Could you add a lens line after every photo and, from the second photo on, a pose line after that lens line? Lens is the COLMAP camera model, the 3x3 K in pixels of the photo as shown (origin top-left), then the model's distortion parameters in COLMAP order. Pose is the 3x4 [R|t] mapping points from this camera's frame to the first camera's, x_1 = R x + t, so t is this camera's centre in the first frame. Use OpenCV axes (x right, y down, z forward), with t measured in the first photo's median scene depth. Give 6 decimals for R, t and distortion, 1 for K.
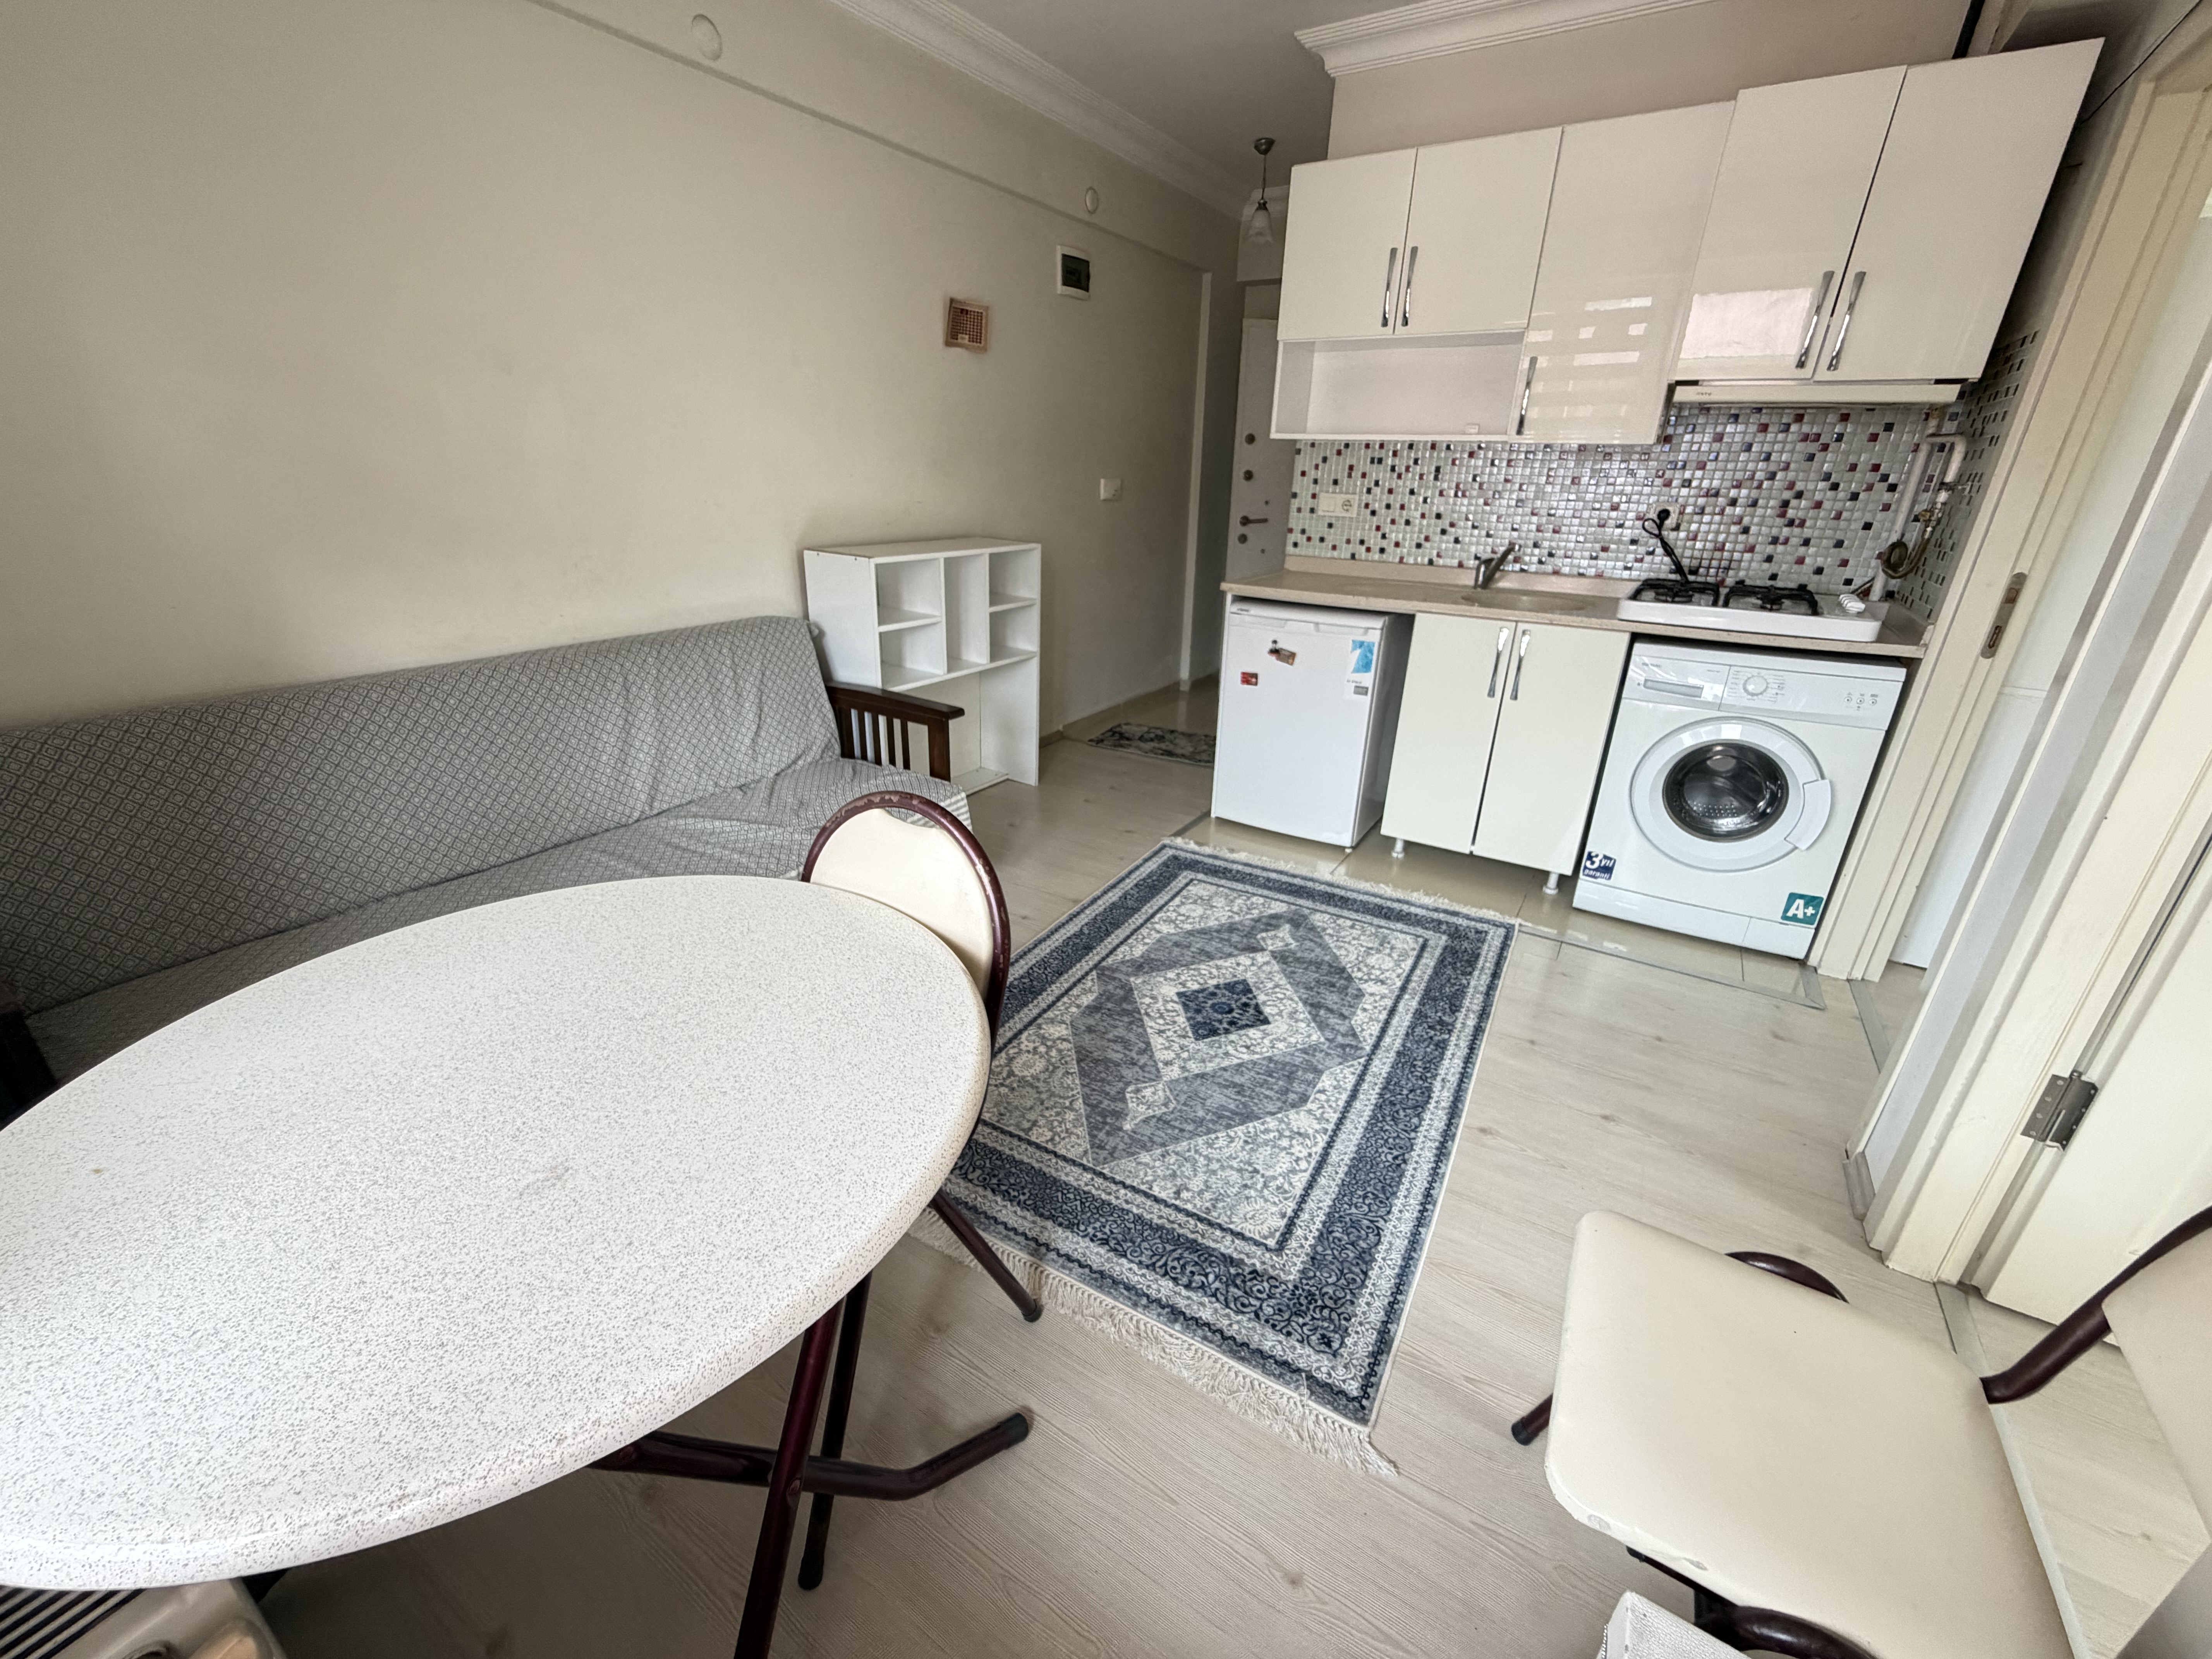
lens RADIAL K [[877.4, 0, 1094.8], [0, 877.4, 827.8], [0, 0, 1]] dist [0.000313, 0.000318]
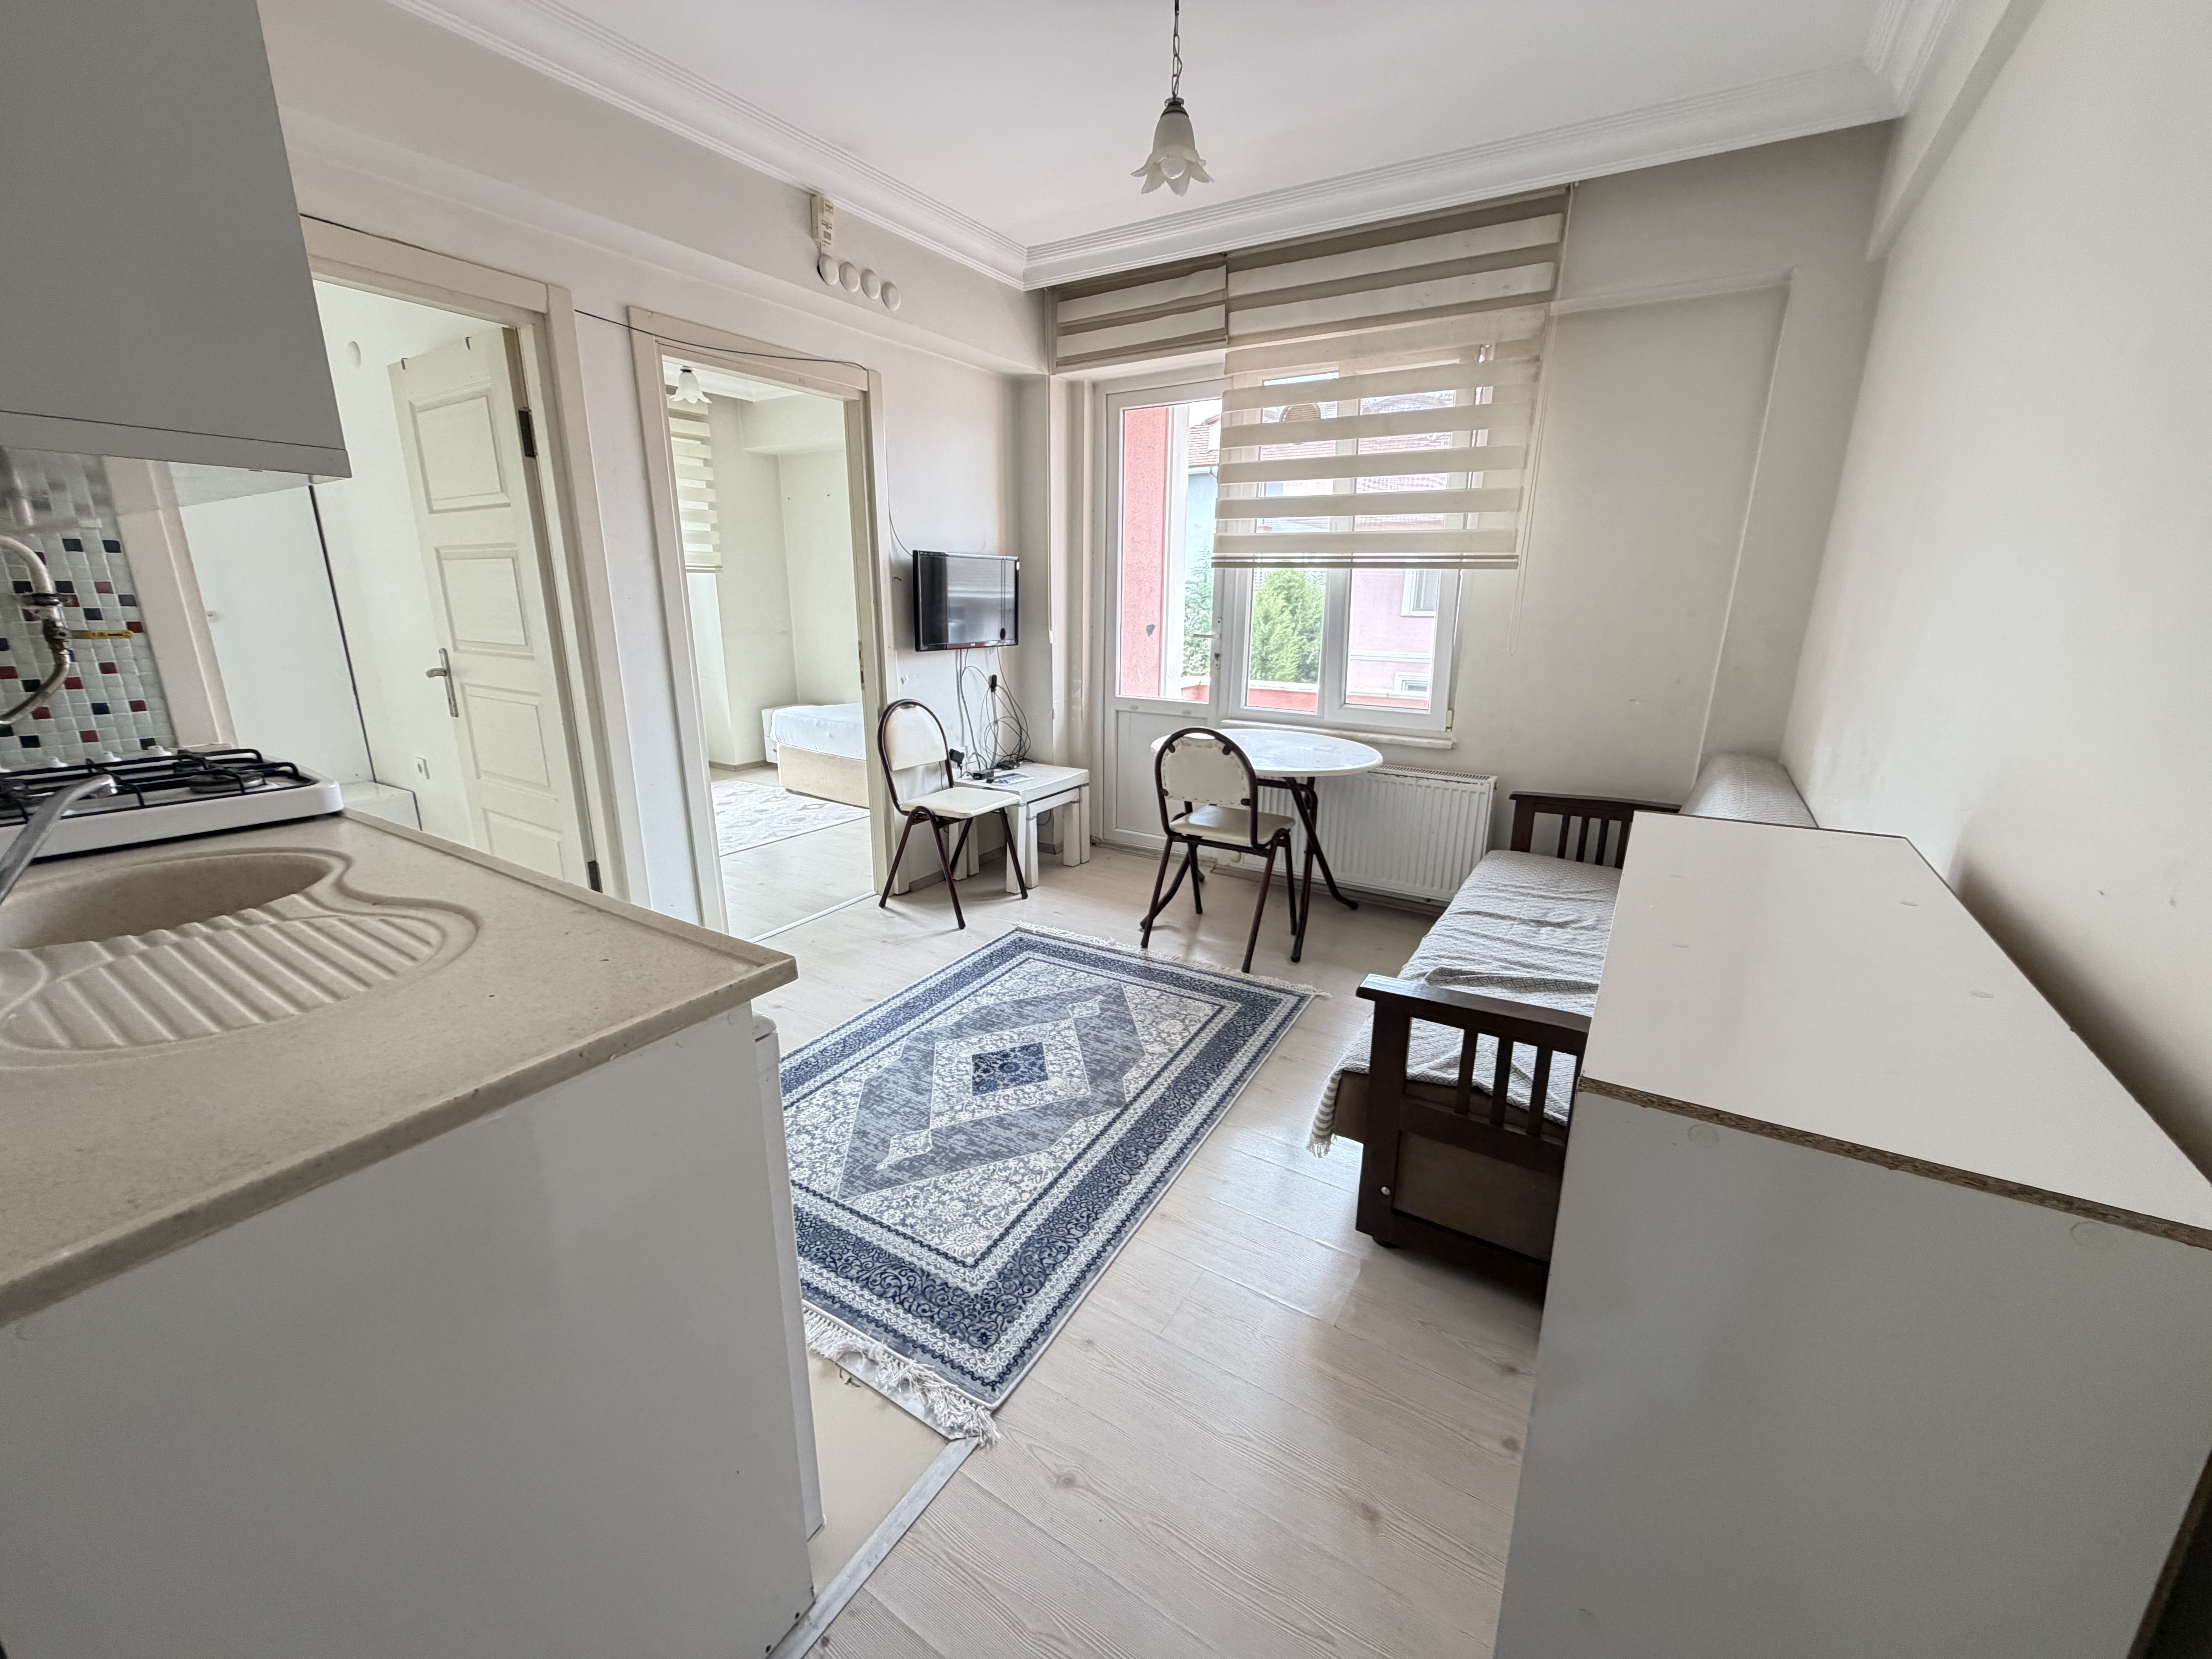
lens RADIAL K [[877.4, 0, 1105.3], [0, 877.4, 835.3], [0, 0, 1]] dist [0.000313, 0.000318]
pose [[-0.999472, -0.025352, -0.020323, 0.061838], [-0.032491, 0.785890, 0.617512, -0.800211], [0.000316, 0.617846, -0.786299, 1.903608]]
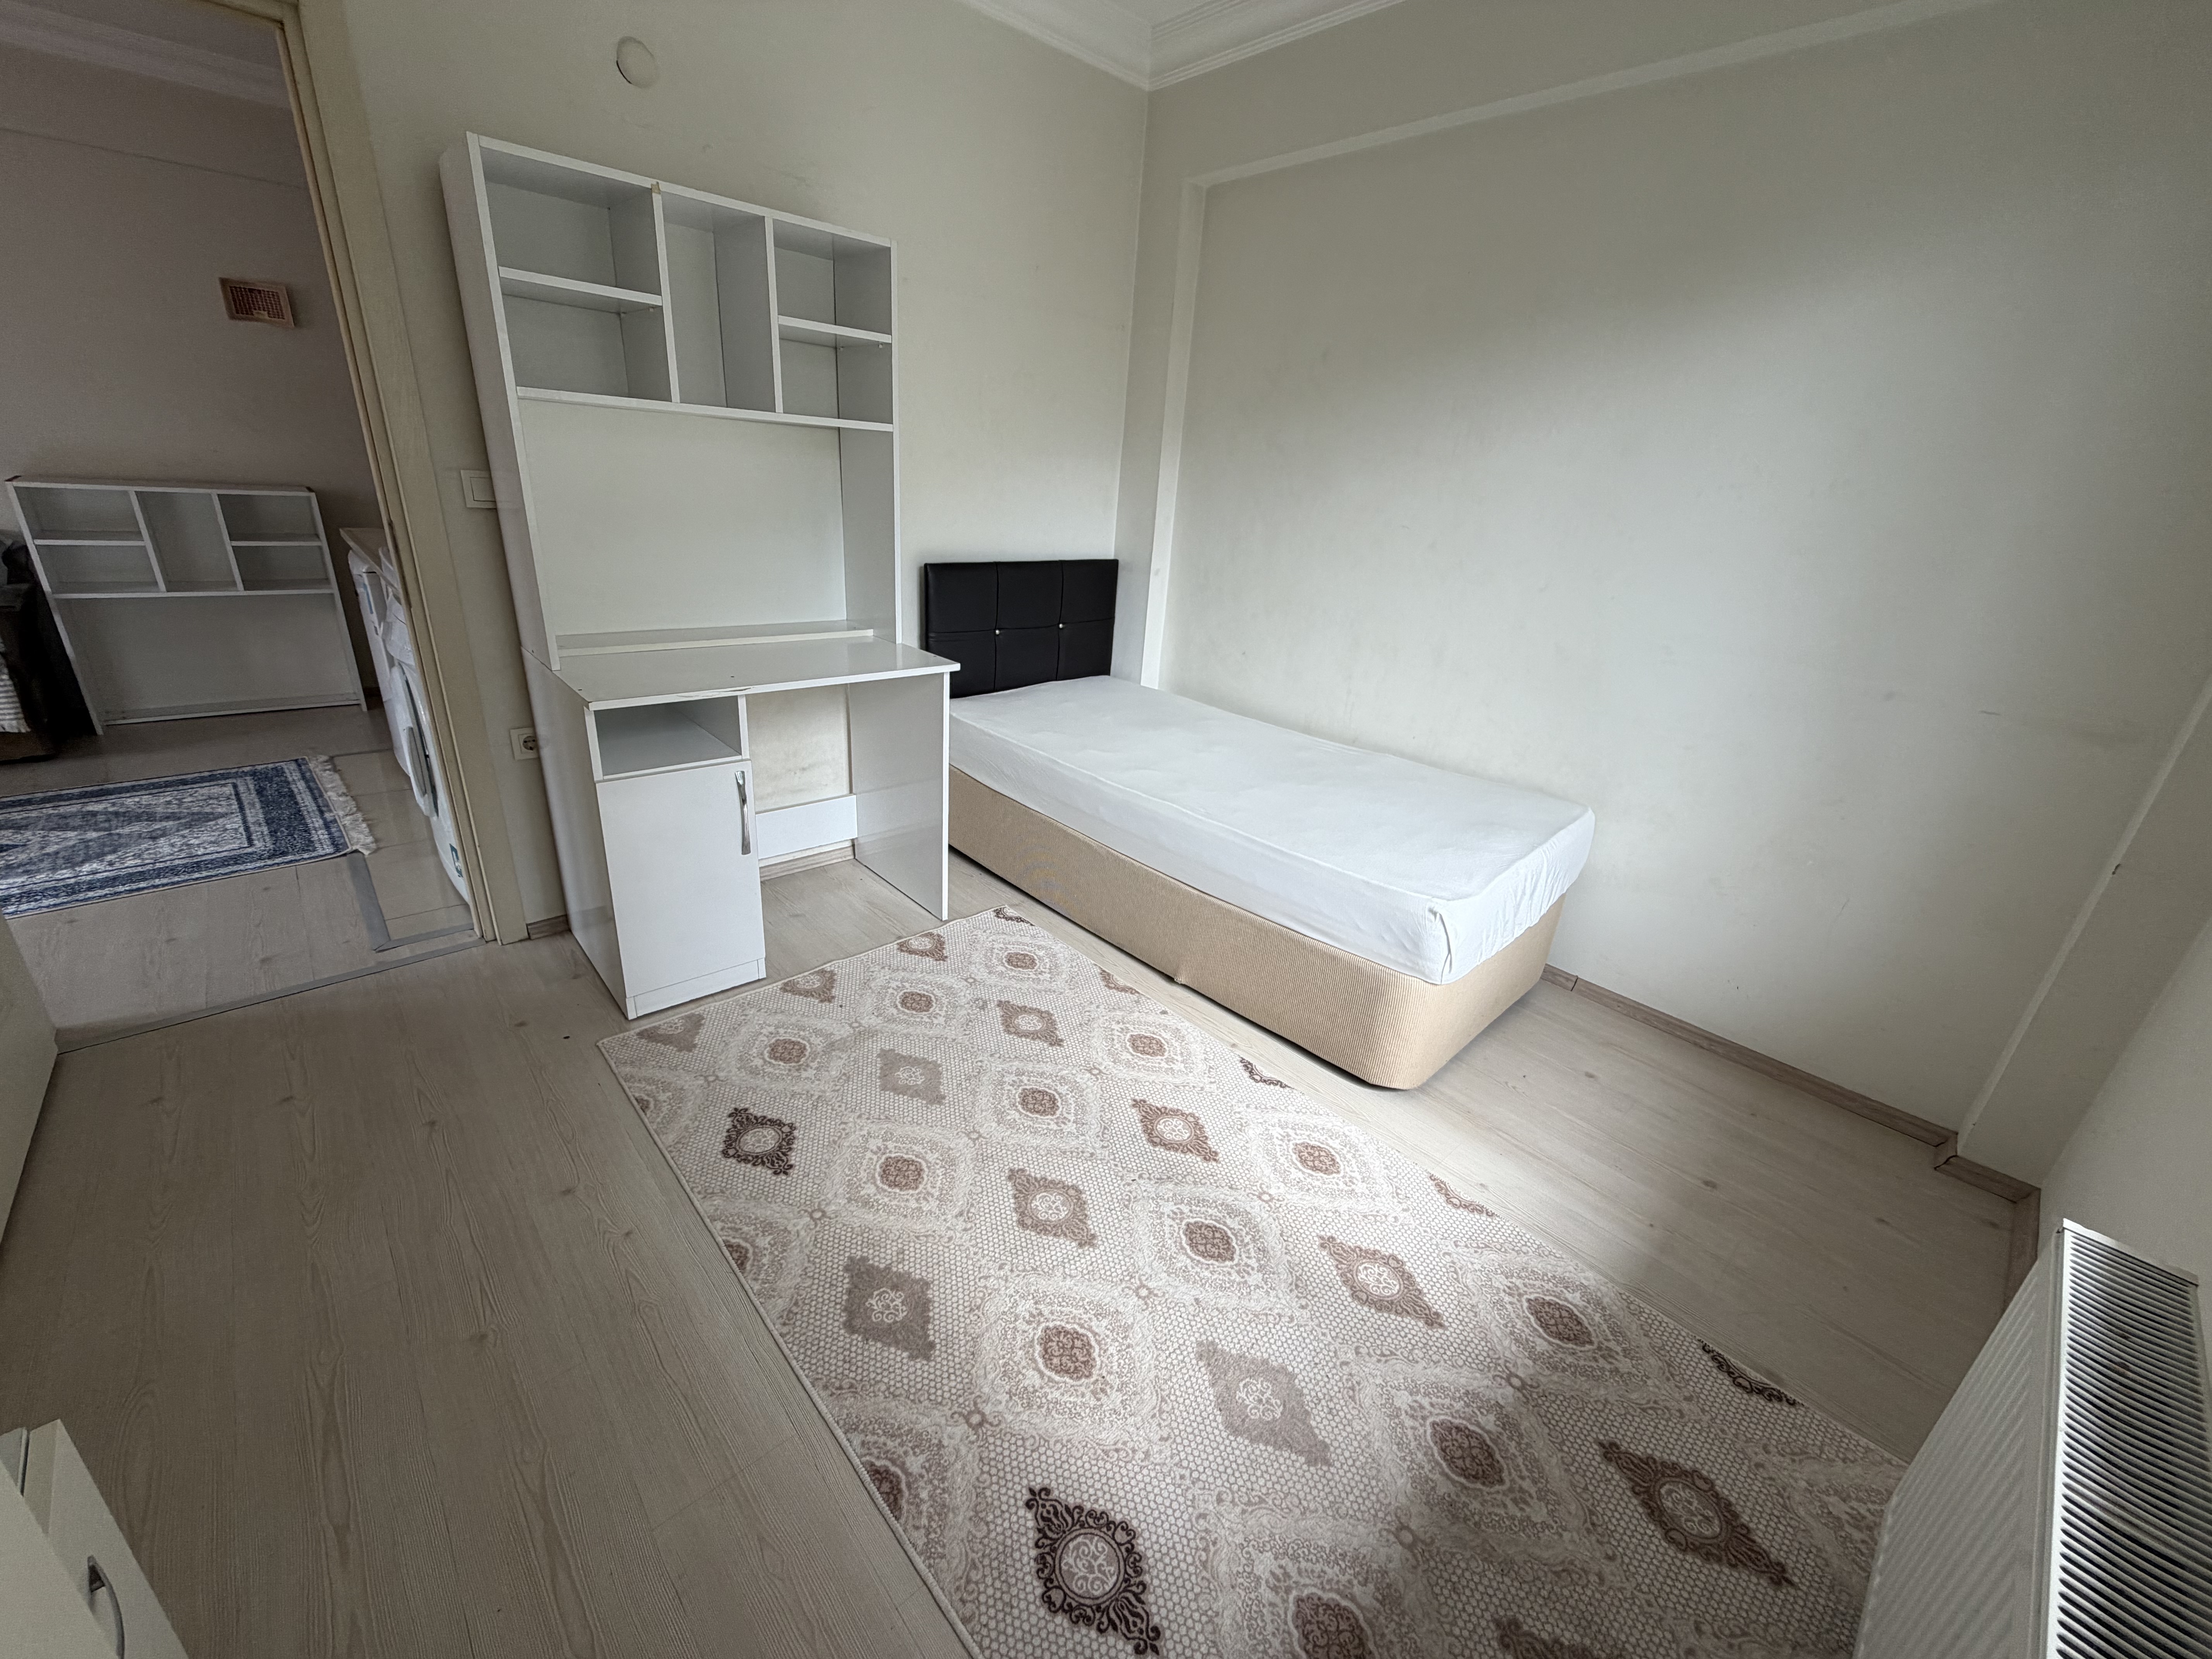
lens RADIAL K [[877.4, 0, 1091.7], [0, 877.4, 830.4], [0, 0, 1]] dist [0.000313, 0.000318]
pose [[0.965291, 0.136594, -0.222610, 2.125162], [-0.141364, 0.989942, -0.005556, -0.045348], [0.219612, 0.036832, 0.974892, 0.214748]]
